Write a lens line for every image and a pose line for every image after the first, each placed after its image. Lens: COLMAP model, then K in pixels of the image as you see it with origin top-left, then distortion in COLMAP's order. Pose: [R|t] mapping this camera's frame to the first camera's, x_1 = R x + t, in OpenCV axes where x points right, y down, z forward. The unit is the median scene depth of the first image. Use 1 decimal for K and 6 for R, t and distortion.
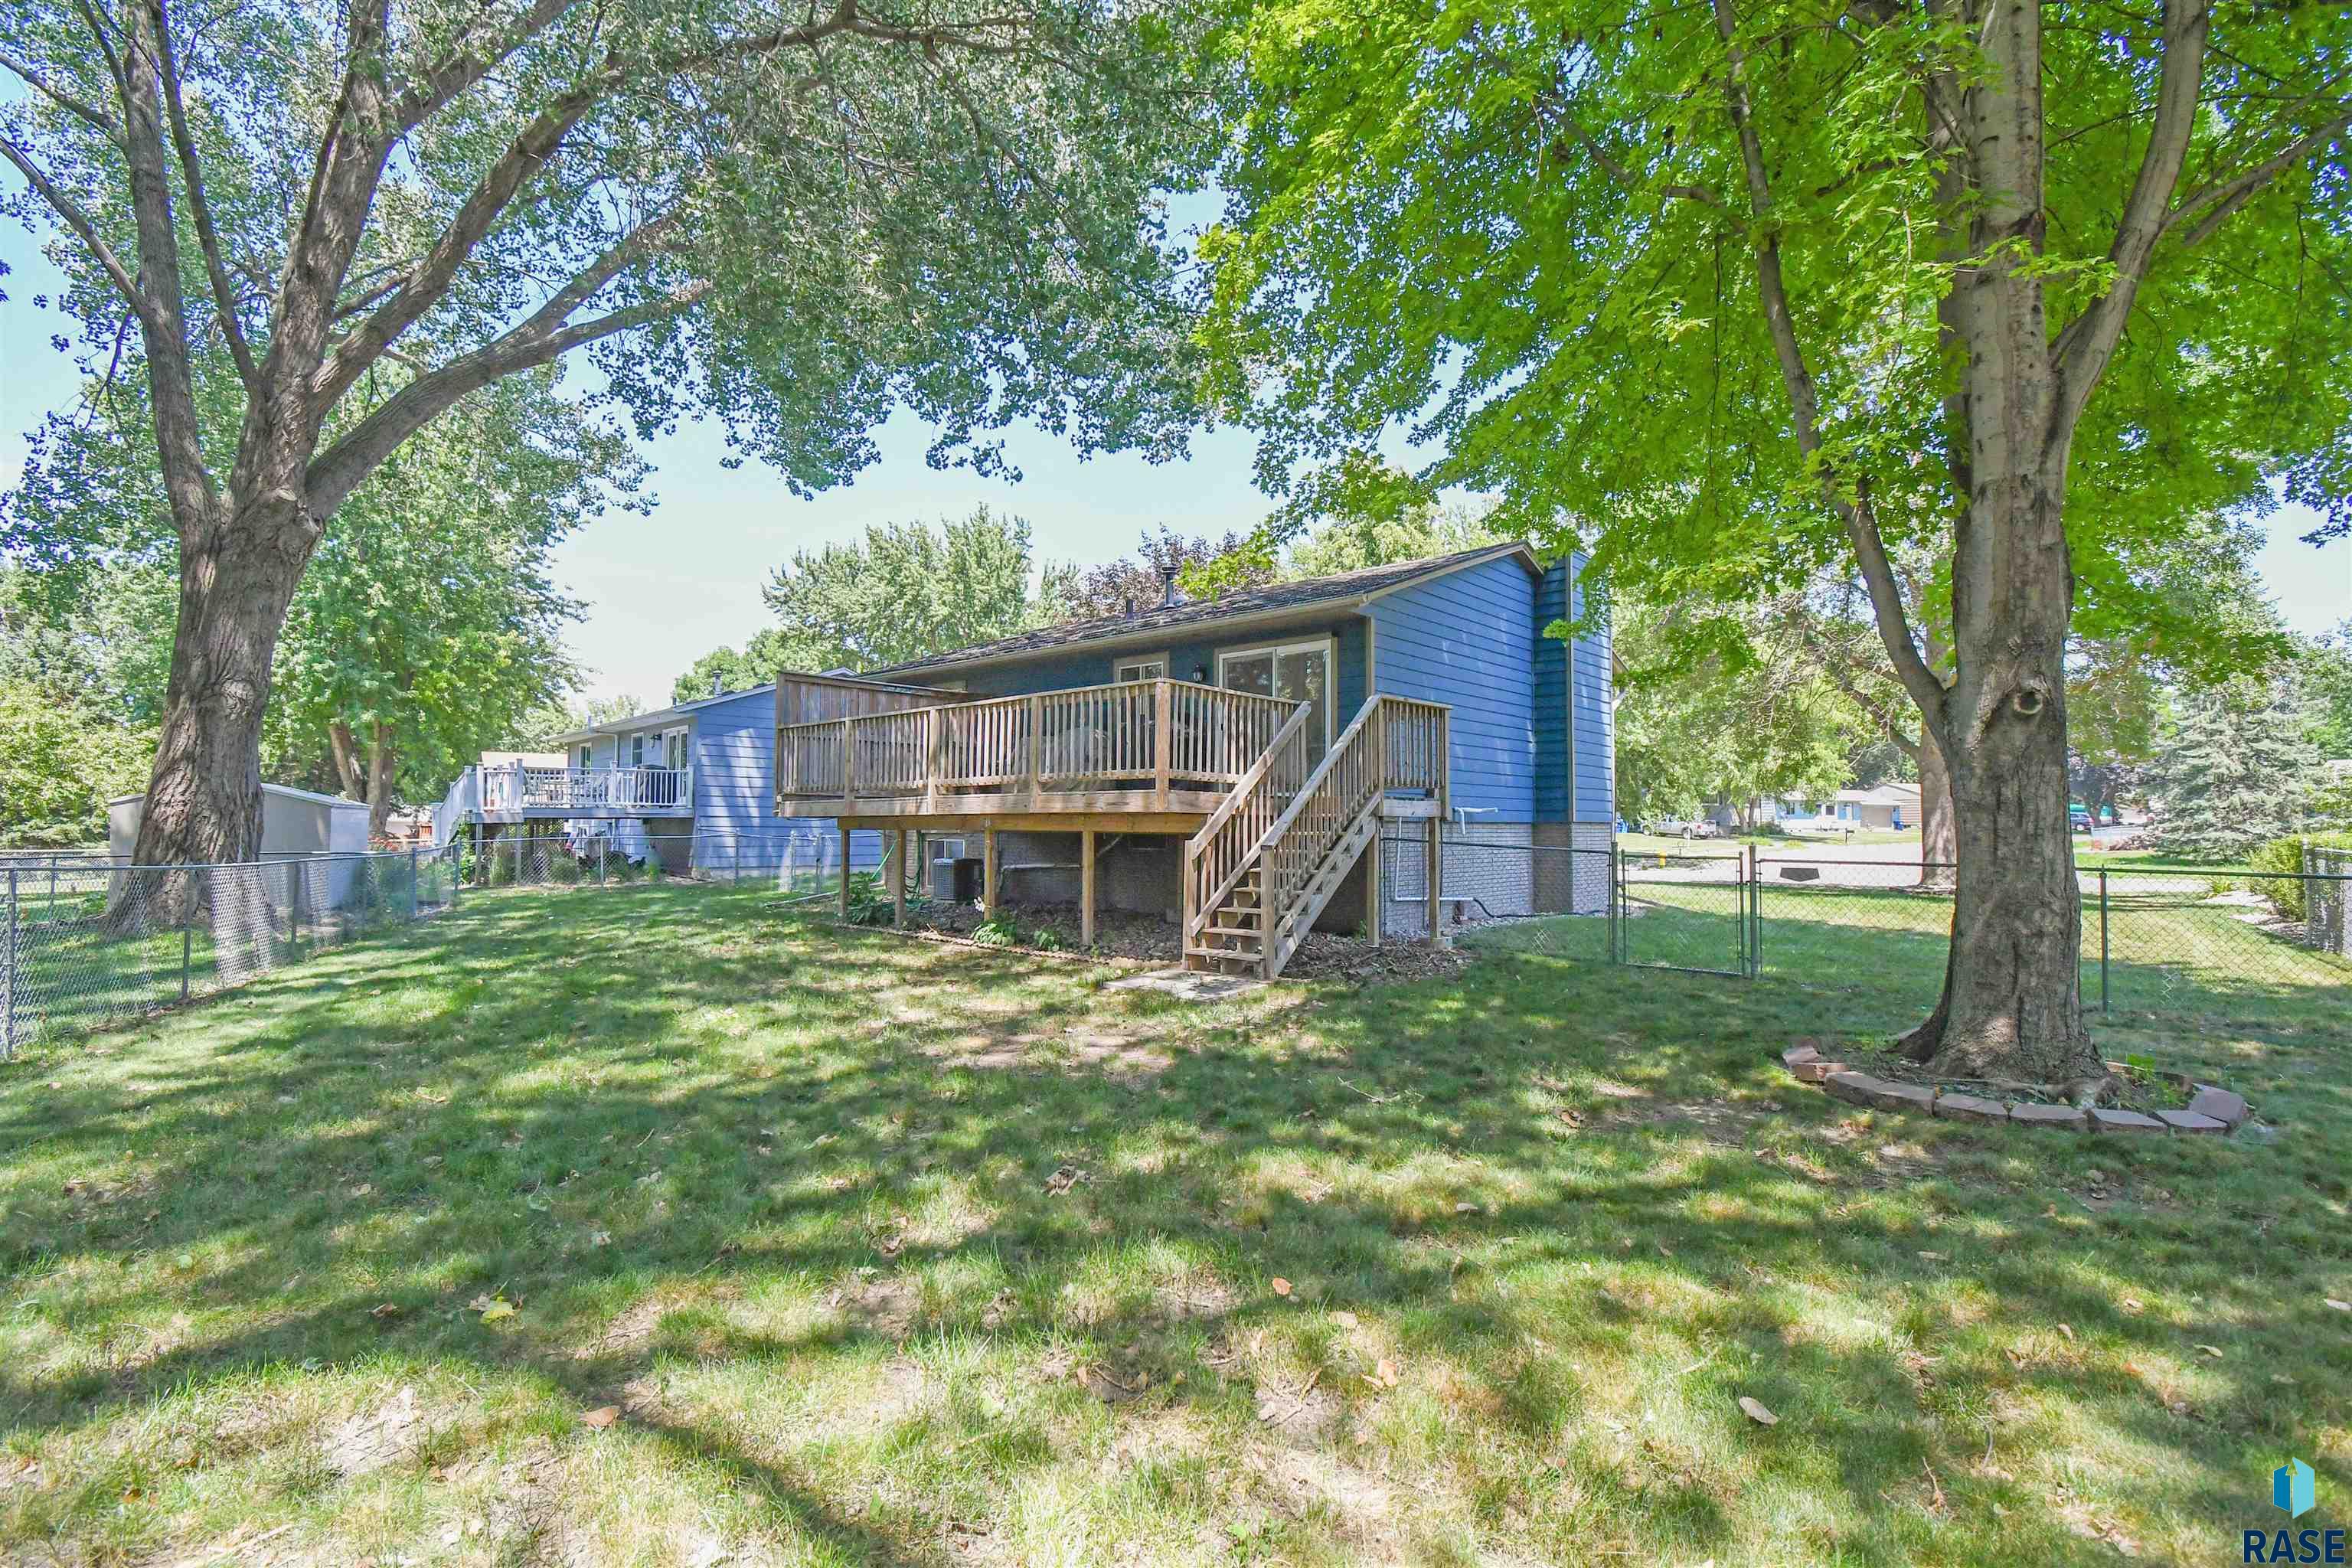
lens RADIAL K [[1049.9, 0, 1162.1], [0, 1049.9, 791.5], [0, 0, 1]] dist [0.036350, -0.028942]
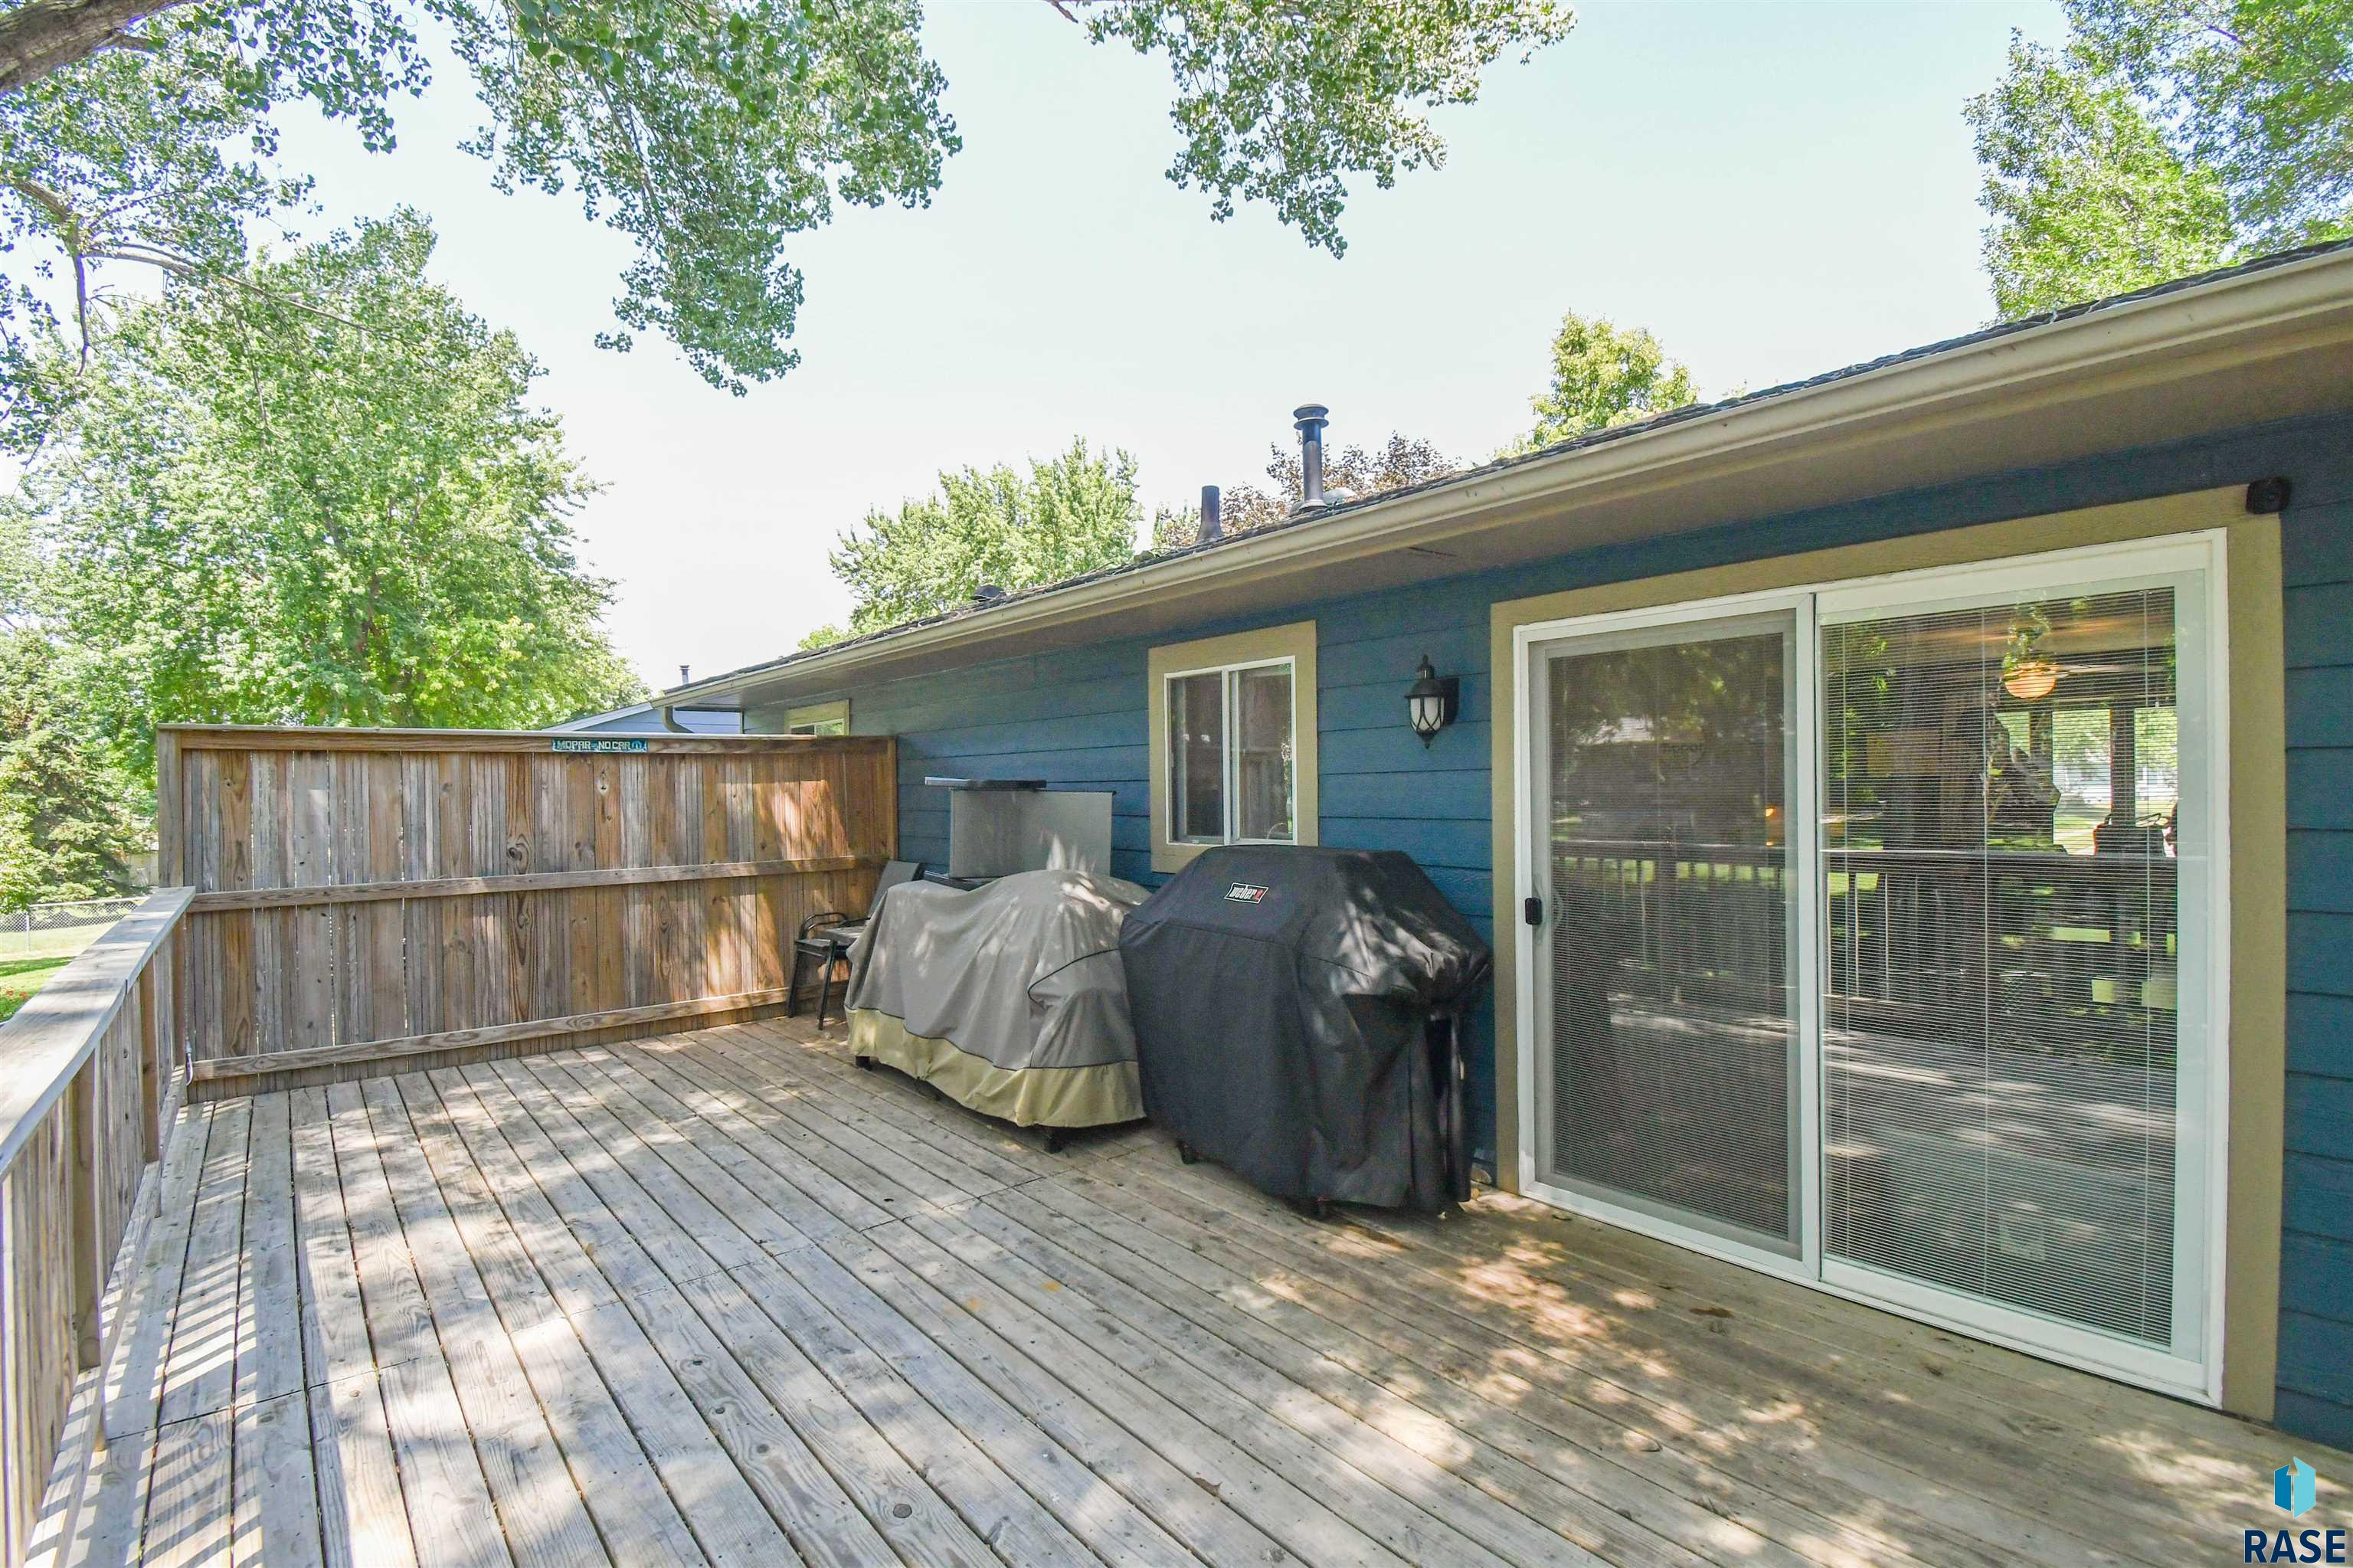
lens RADIAL K [[1050.4, 0, 1162.6], [0, 1050.4, 791.5], [0, 0, 1]] dist [0.036350, -0.028942]
pose [[0.990360, -0.016120, -0.137574, 0.001804], [0.021098, 0.999171, 0.034806, -0.031752], [0.136899, -0.037373, 0.989880, 0.231374]]
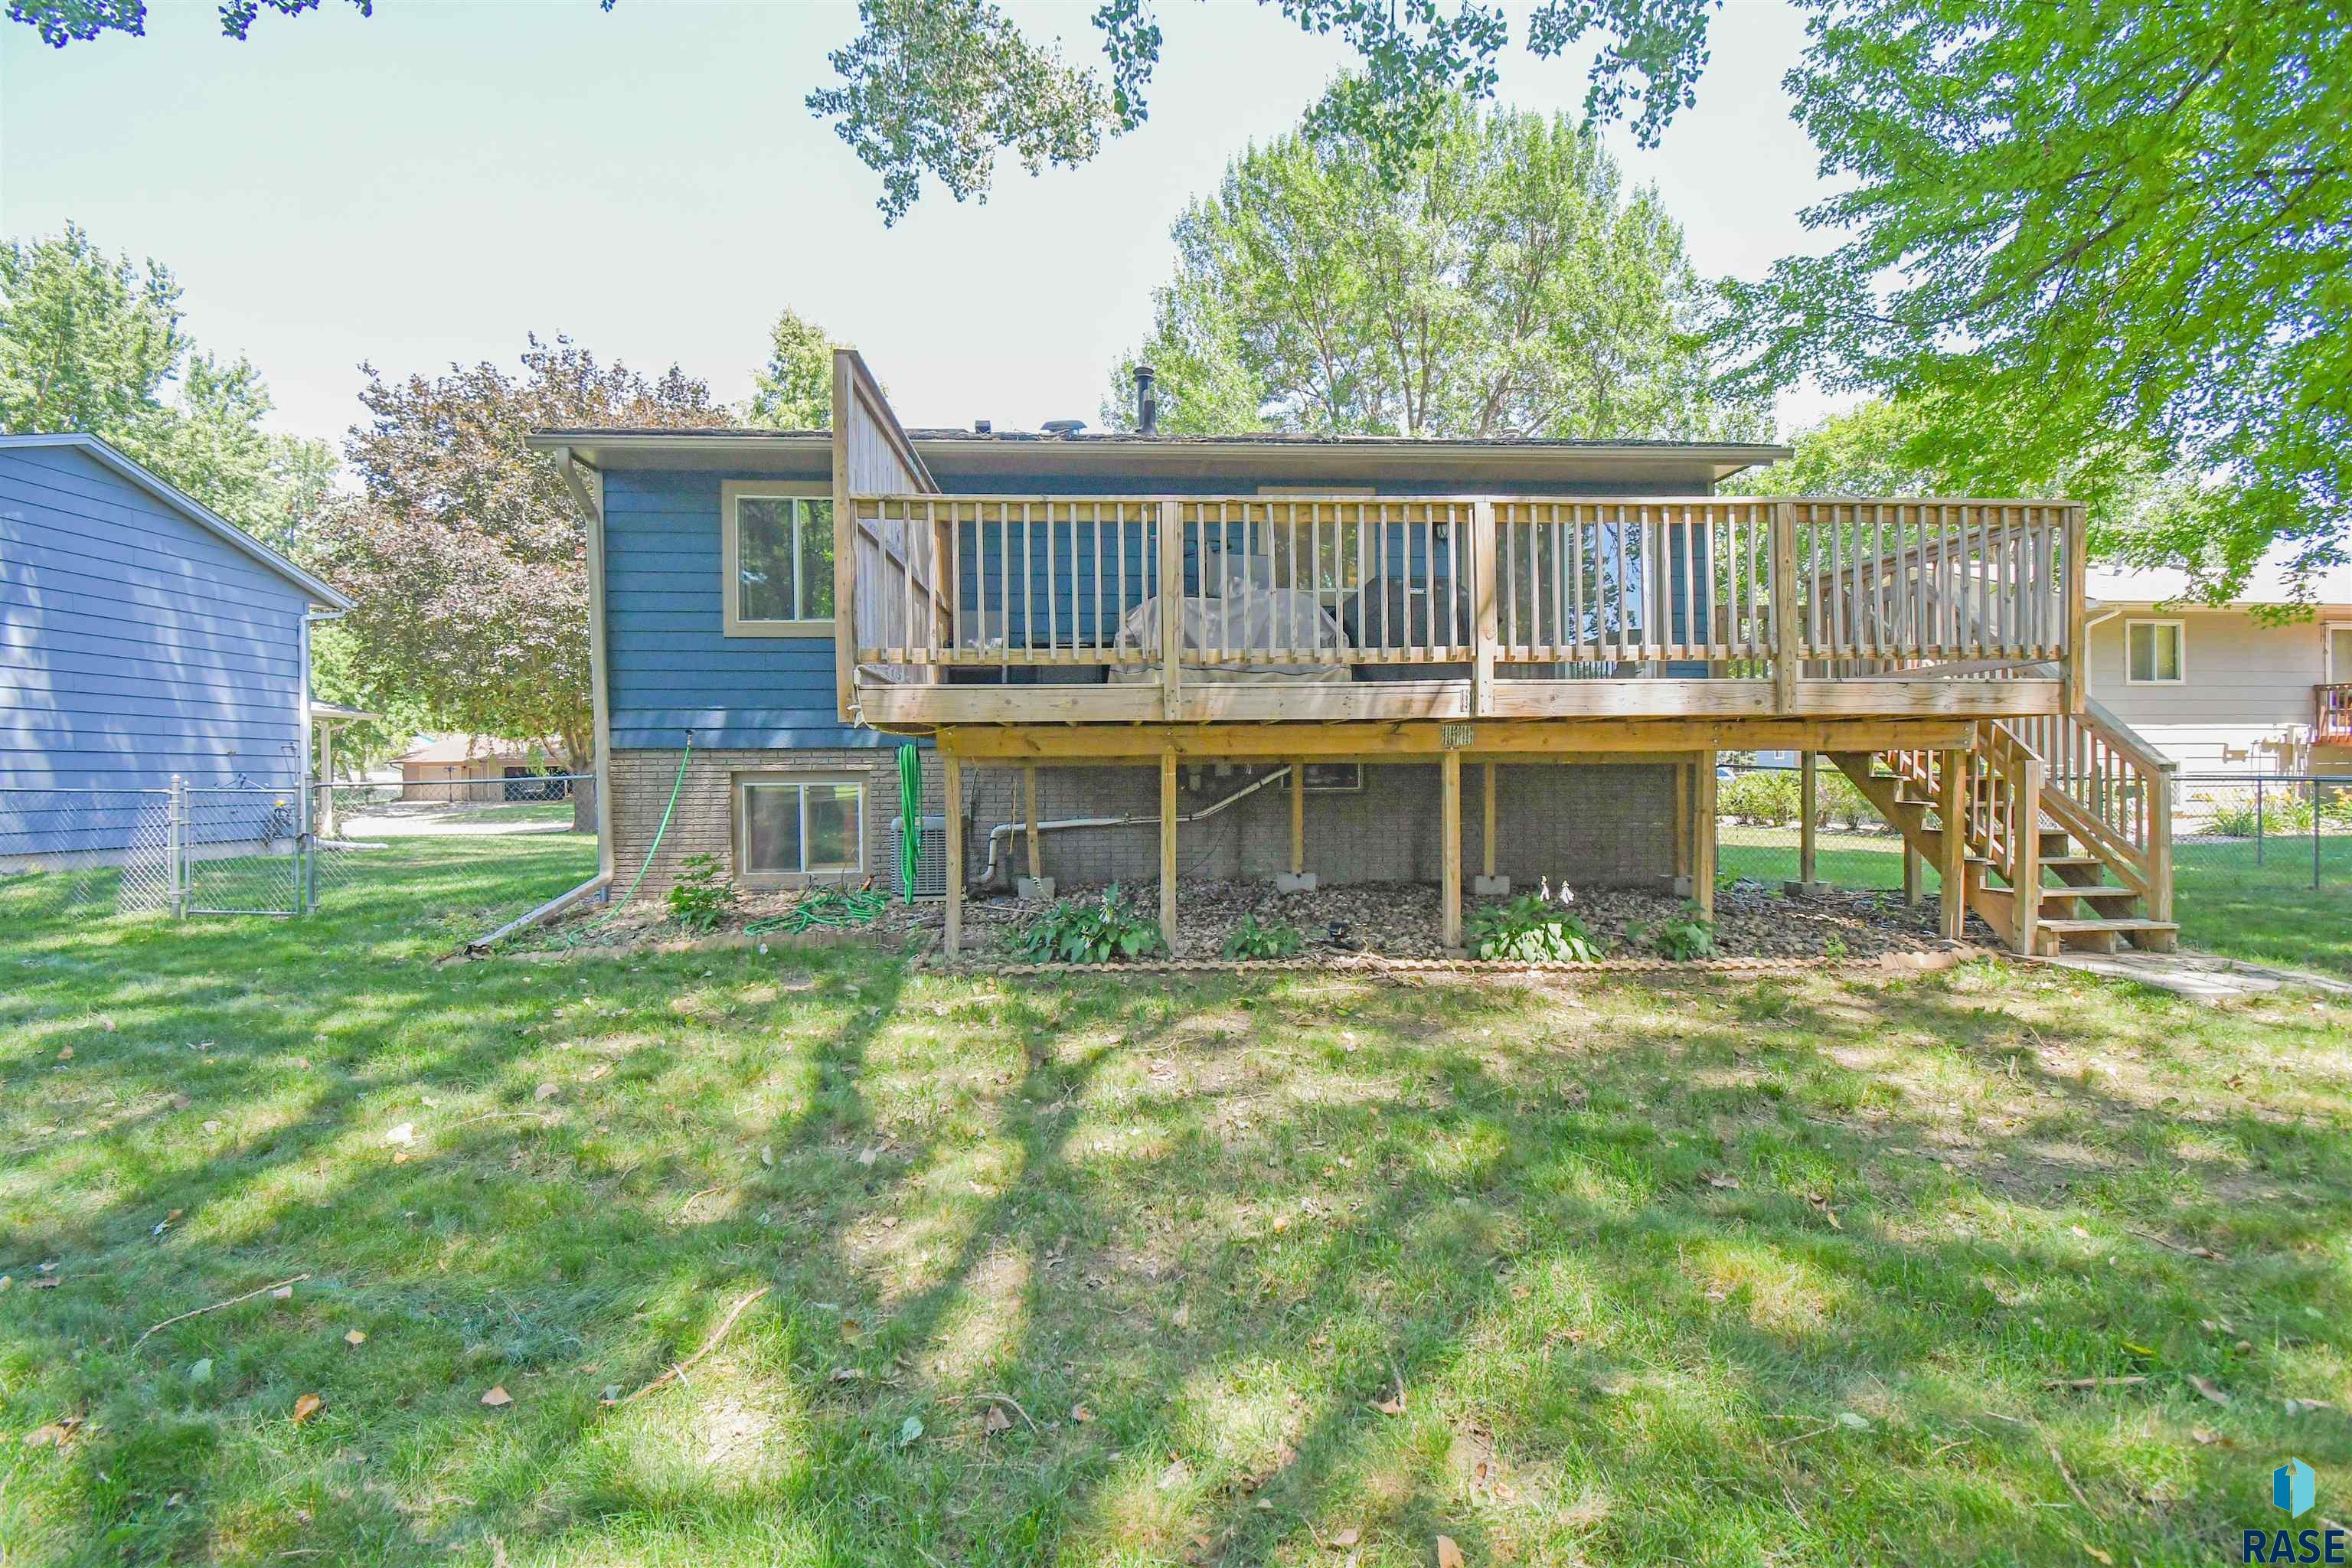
lens RADIAL K [[1049.9, 0, 1162.1], [0, 1049.9, 791.5], [0, 0, 1]] dist [0.036350, -0.028942]
pose [[0.723240, -0.009398, 0.690533, -0.163711], [-0.017263, 0.999349, 0.031681, 0.013357], [-0.690381, -0.034834, 0.722607, 0.195030]]
